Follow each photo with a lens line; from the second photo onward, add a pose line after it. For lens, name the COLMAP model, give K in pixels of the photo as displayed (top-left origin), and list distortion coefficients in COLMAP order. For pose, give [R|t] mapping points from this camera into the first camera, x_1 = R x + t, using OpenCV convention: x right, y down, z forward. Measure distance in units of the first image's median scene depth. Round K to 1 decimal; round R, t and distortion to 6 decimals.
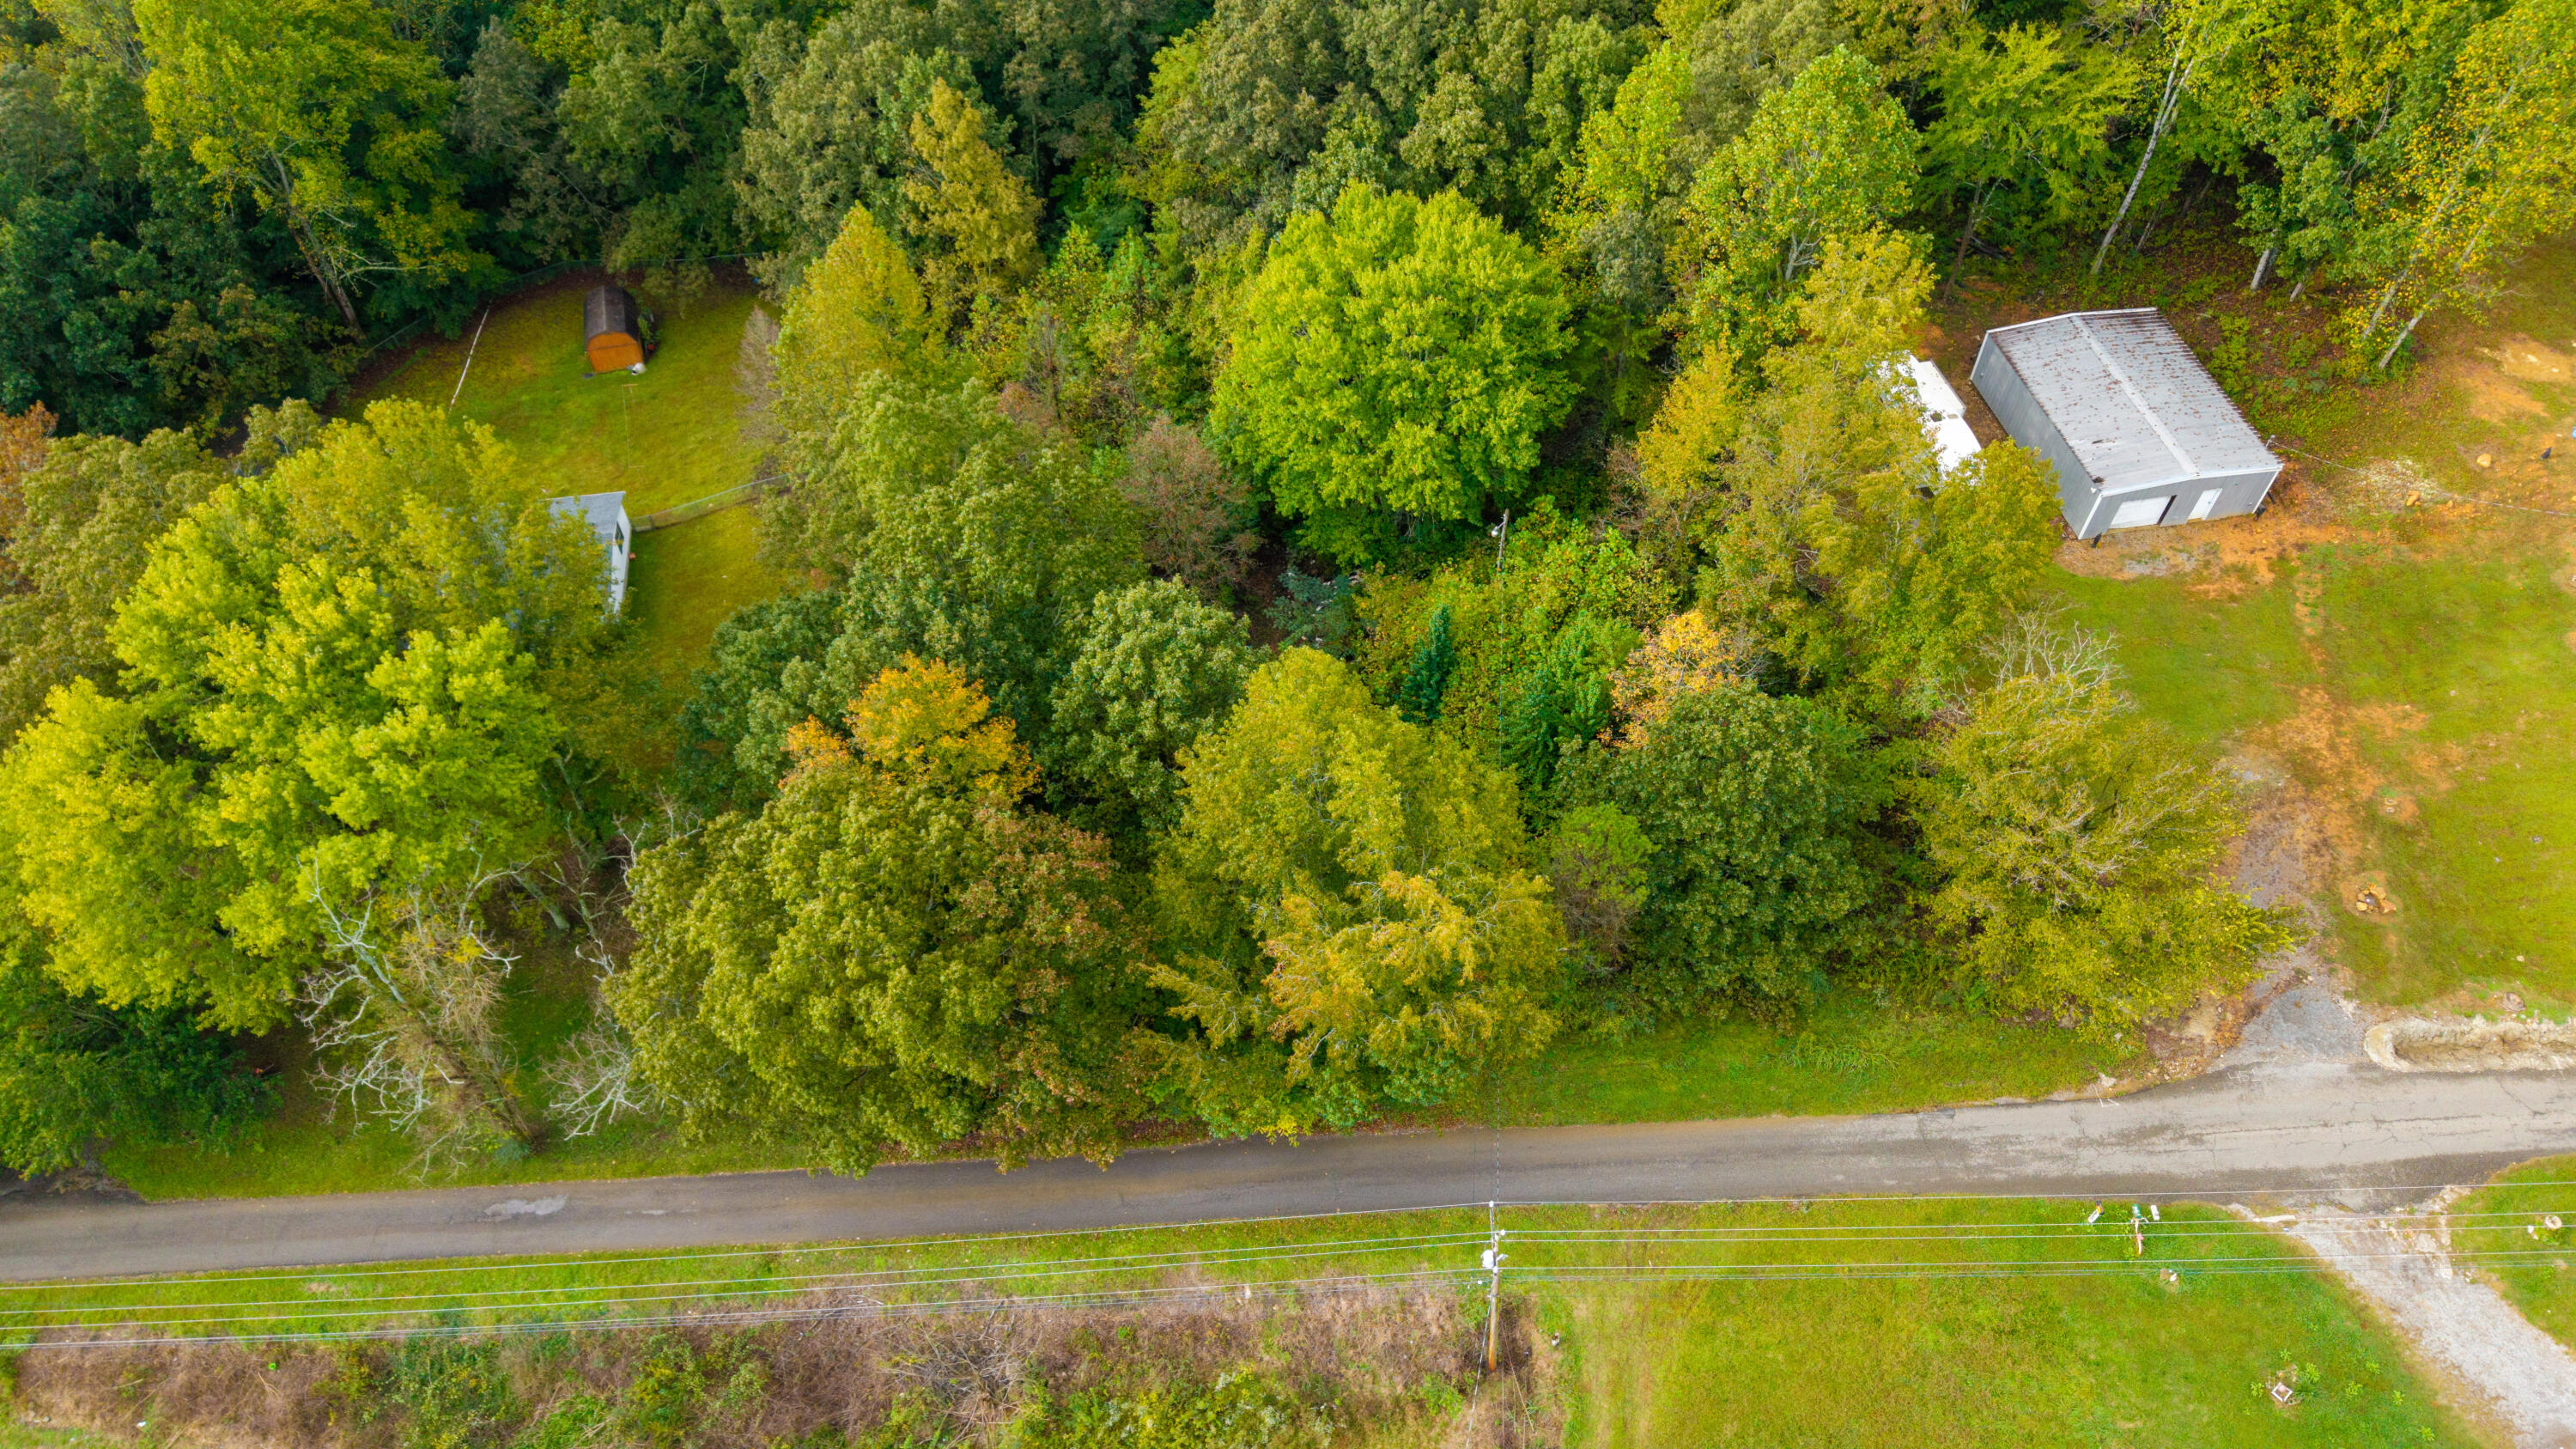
lens RADIAL K [[1694.9, 0, 1288.0], [0, 1694.9, 724.5], [0, 0, 1]] dist [0.046311, -0.046665]
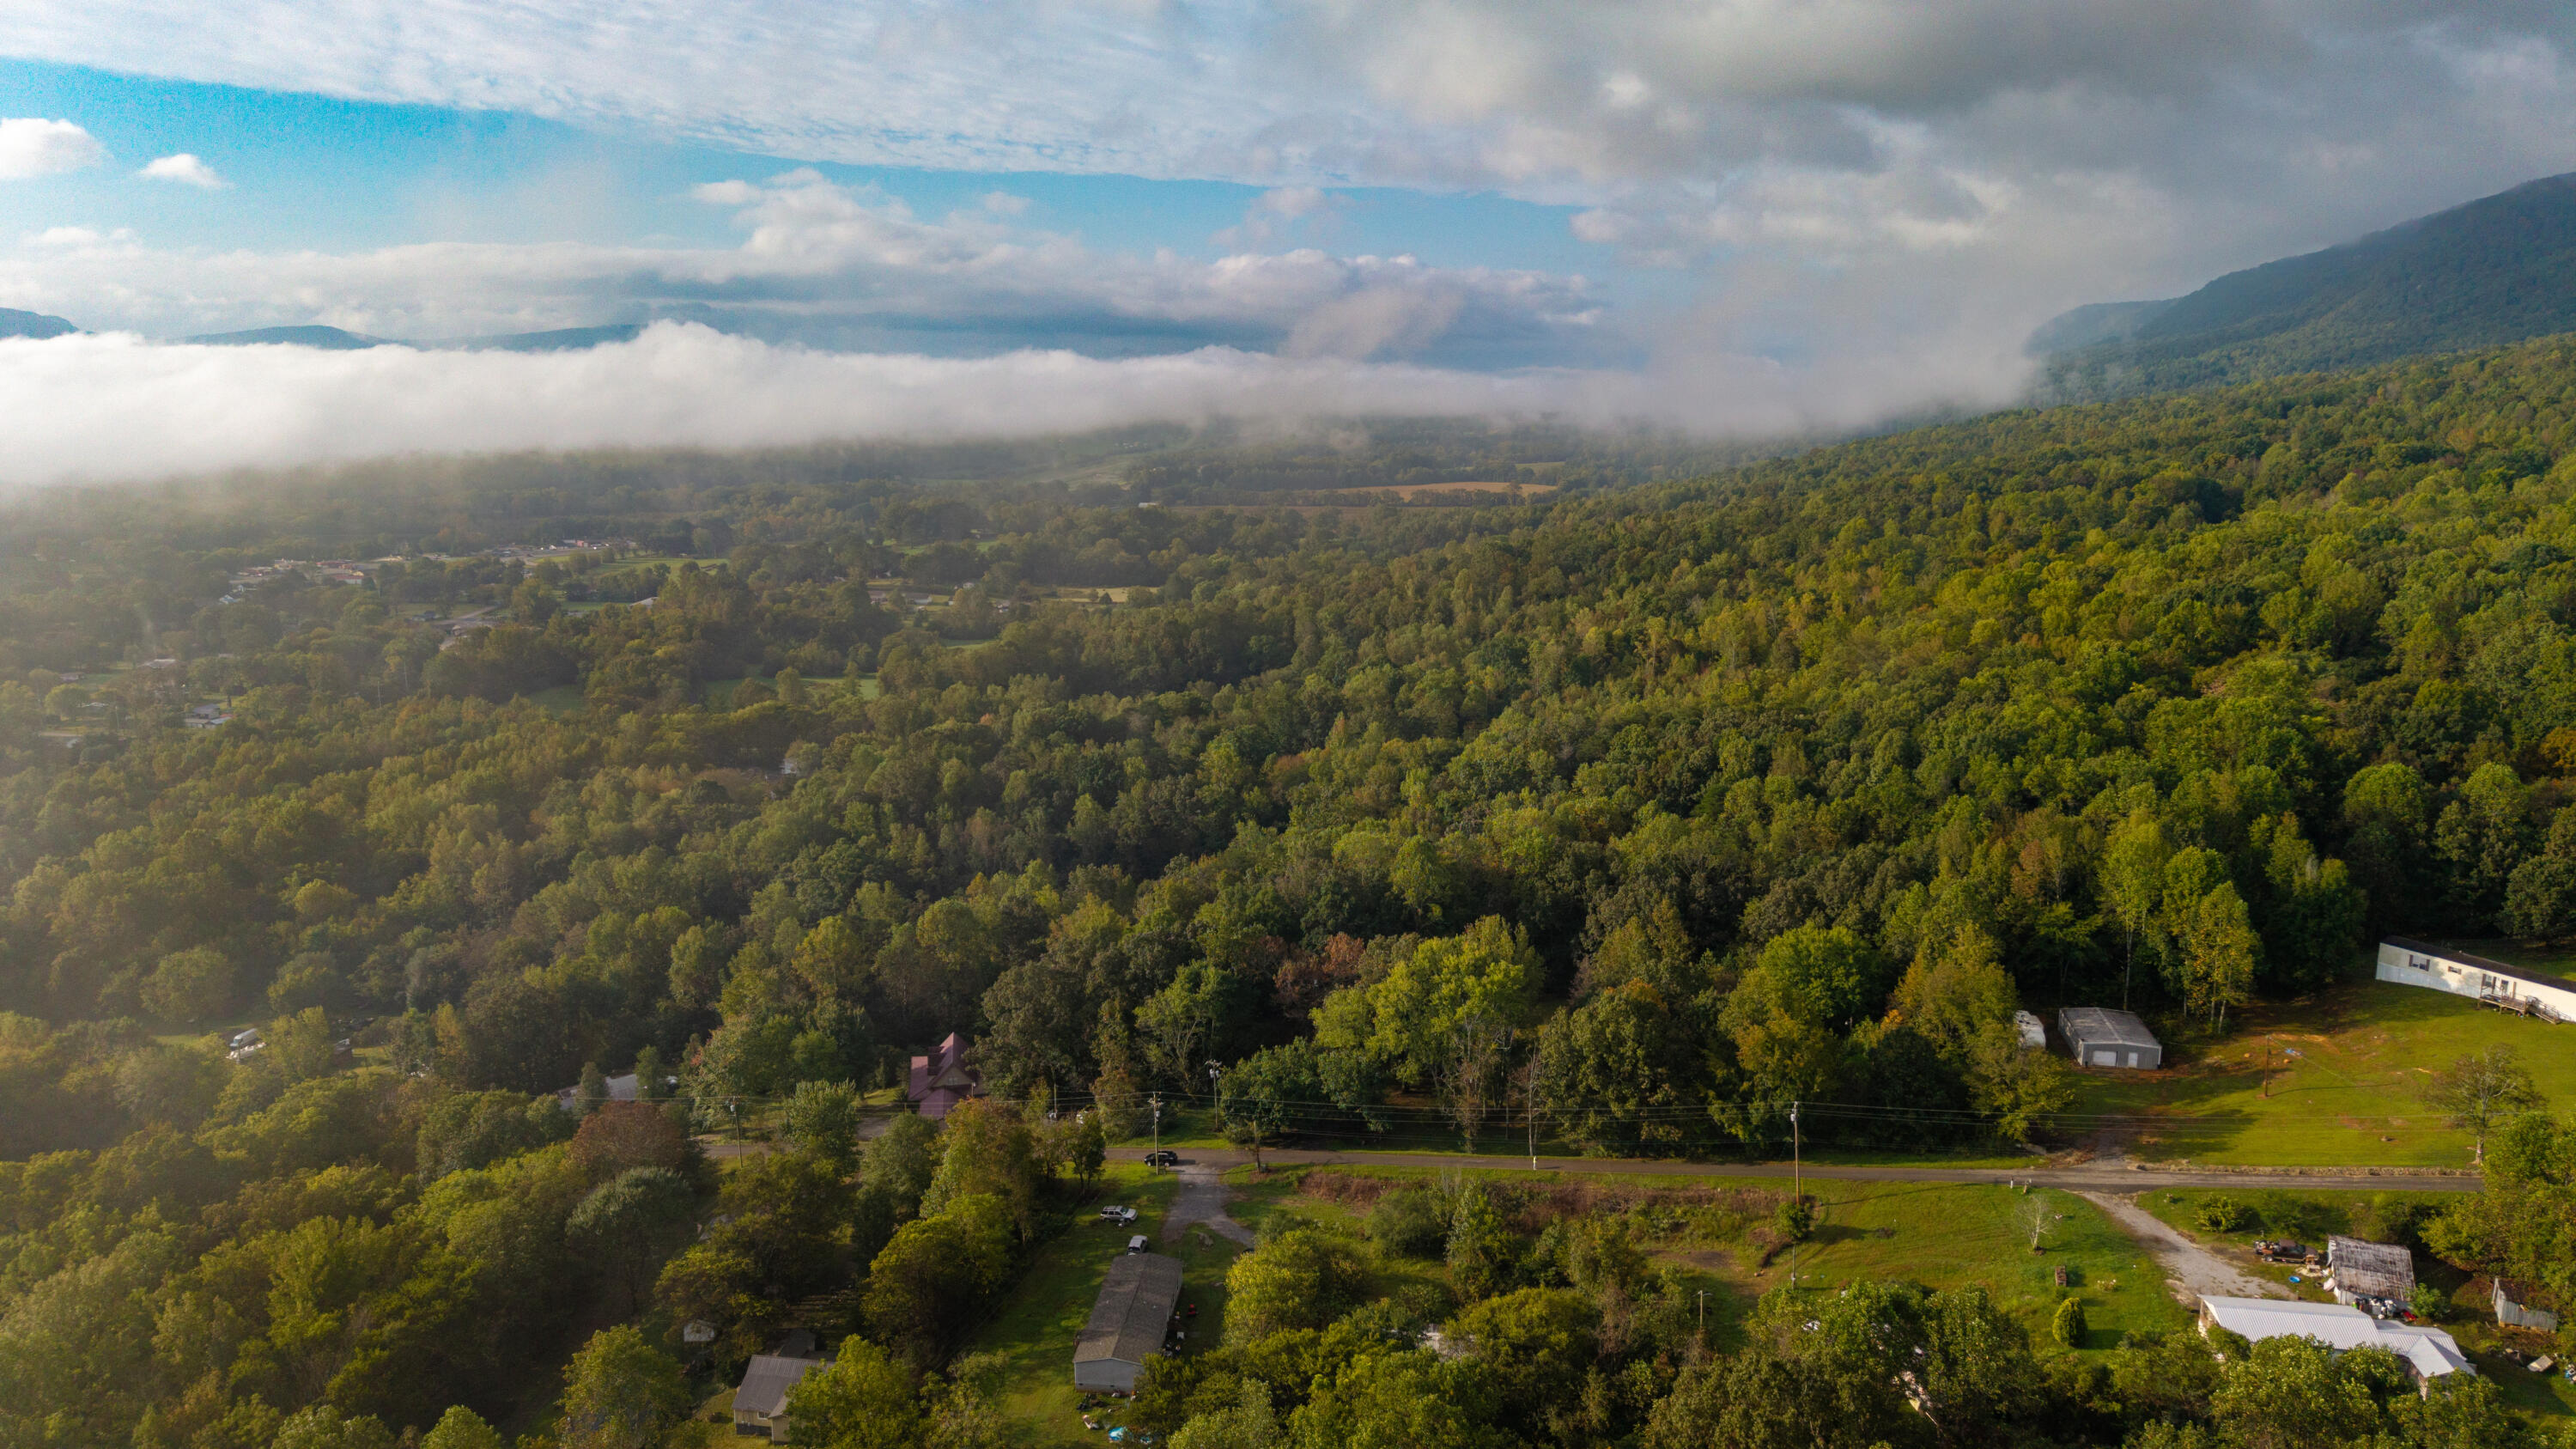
lens RADIAL K [[1705.4, 0, 1288.0], [0, 1705.4, 724.5], [0, 0, 1]] dist [0.038344, -0.040336]
pose [[0.926754, 0.065686, -0.369882, 0.298274], [-0.285424, 0.763286, -0.579592, 1.490882], [0.244254, 0.642713, 0.726127, -1.686189]]
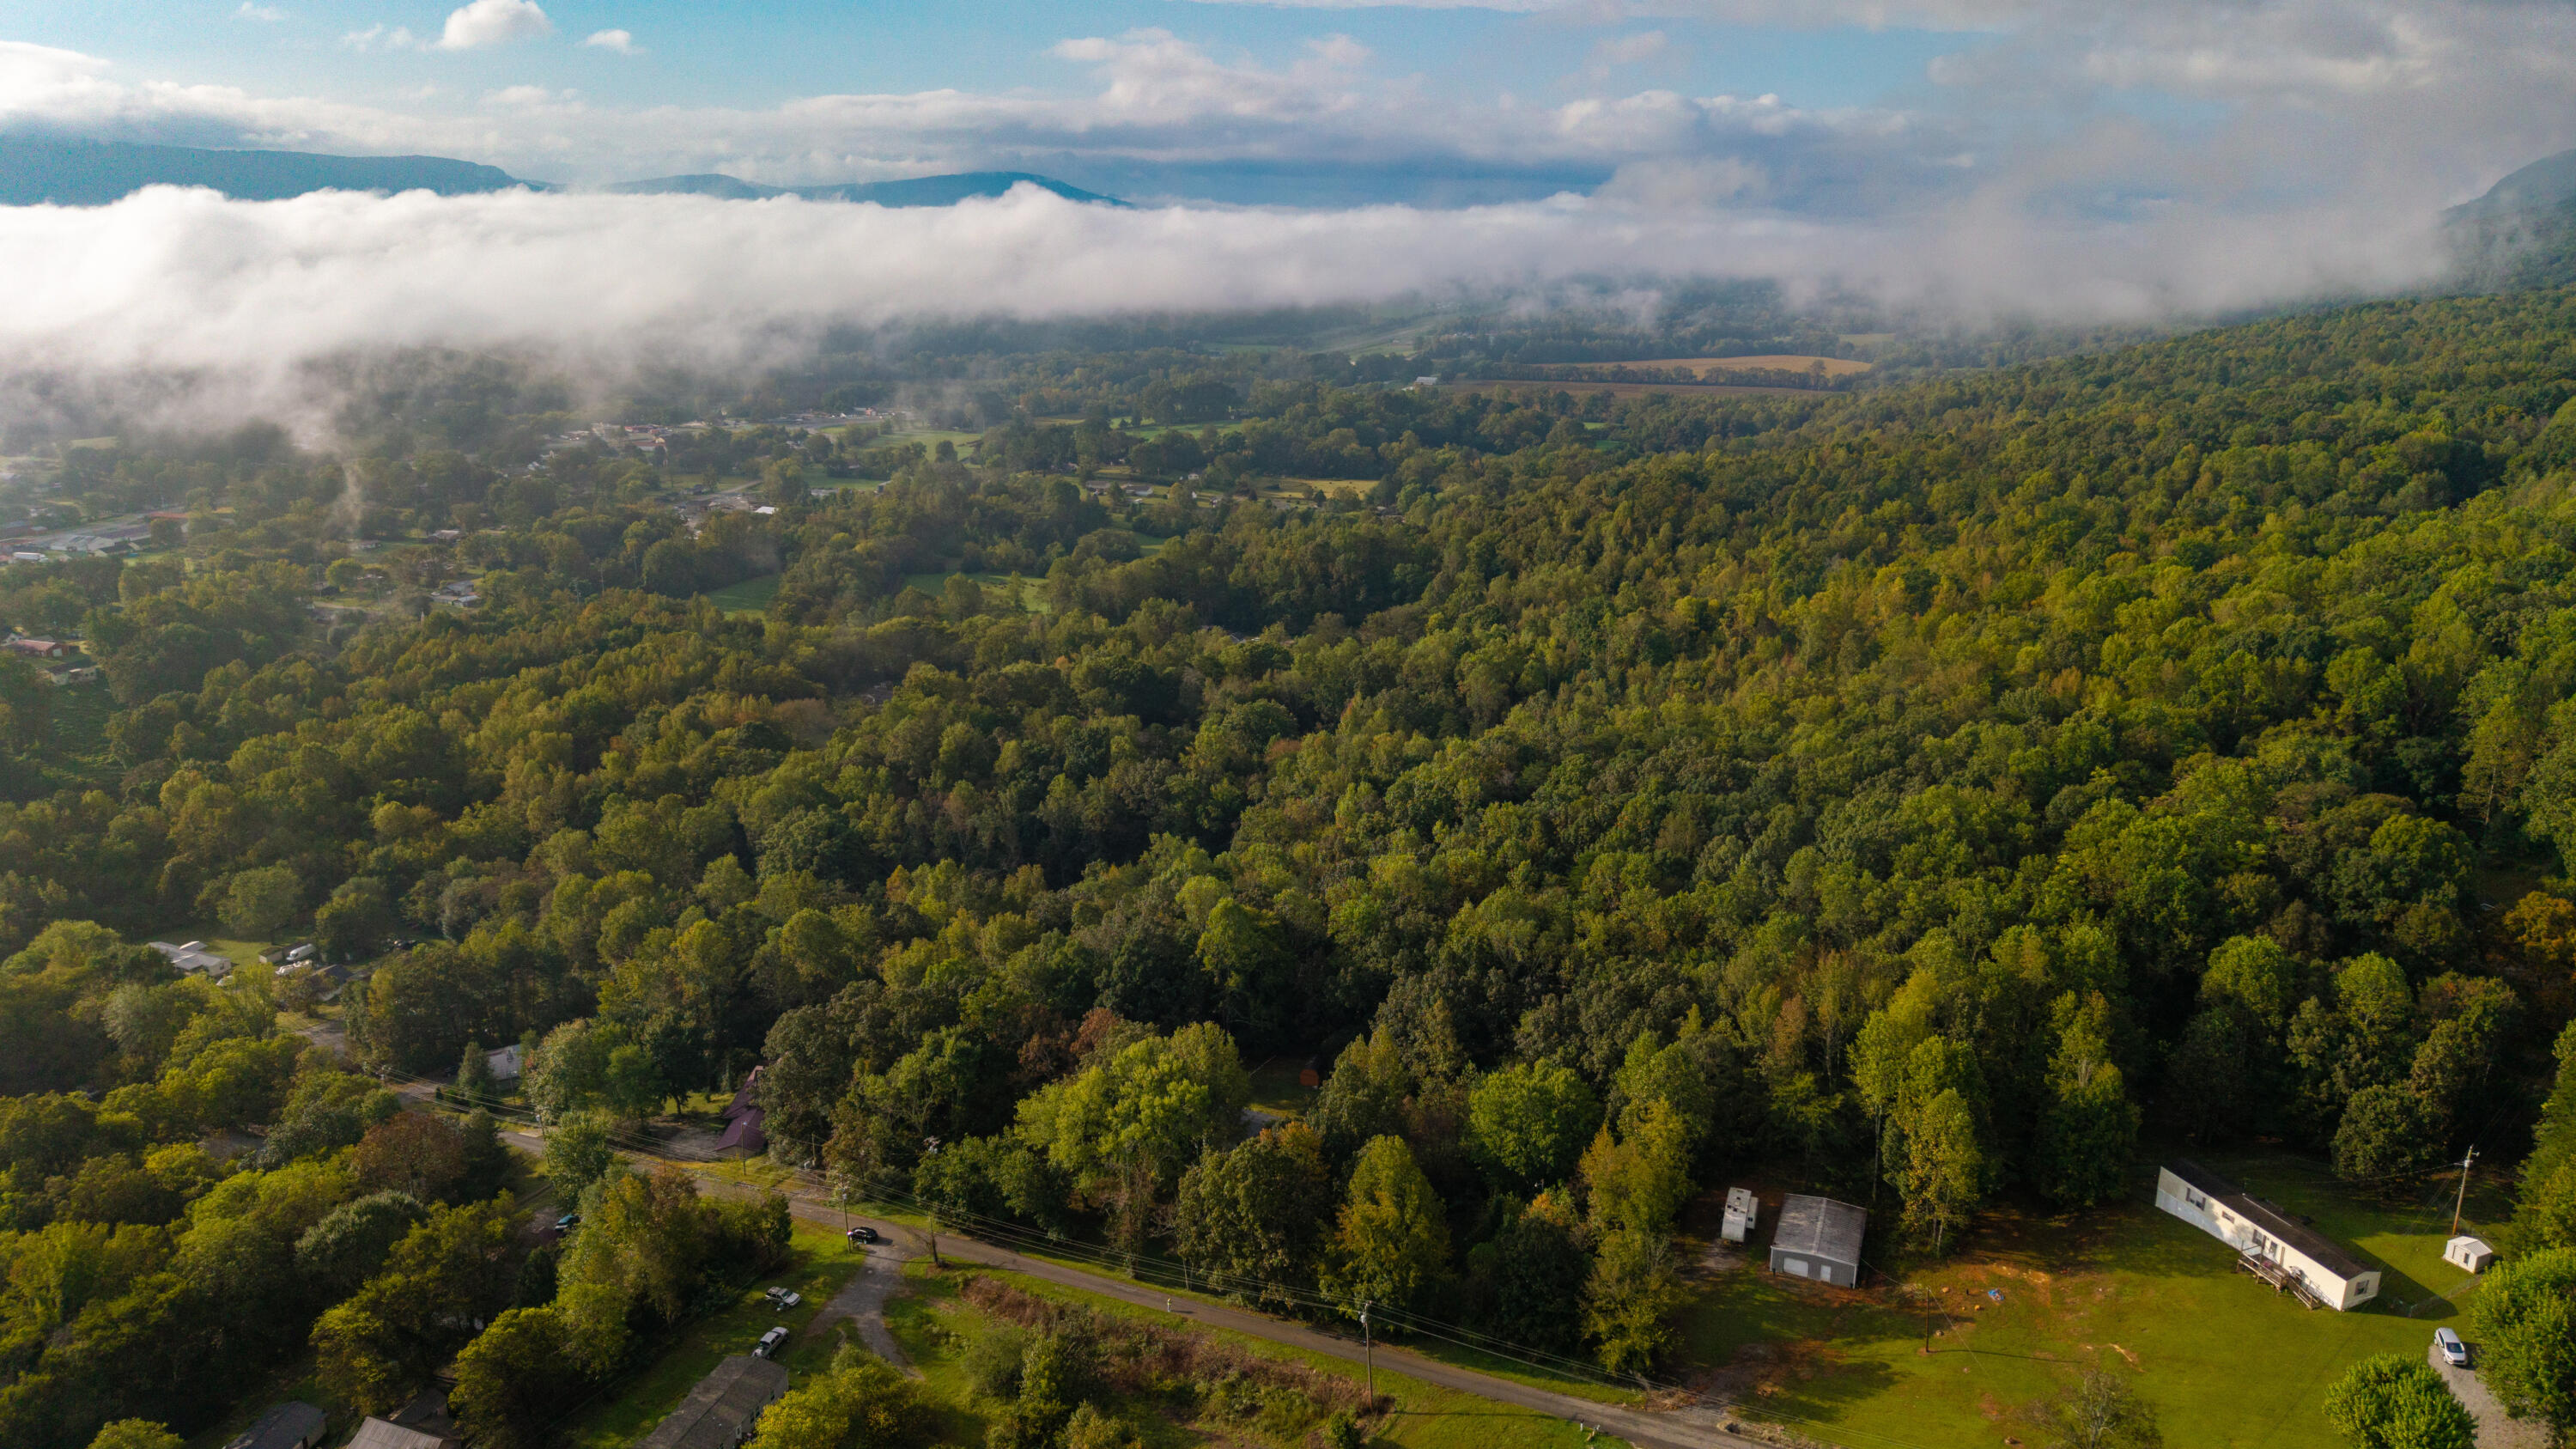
lens RADIAL K [[1694.9, 0, 1288.0], [0, 1694.9, 724.5], [0, 0, 1]] dist [0.046311, -0.046665]
pose [[0.835231, 0.150119, -0.529012, 1.130723], [-0.424267, 0.787941, -0.446259, 0.685439], [0.349839, 0.597172, 0.721802, -1.497752]]
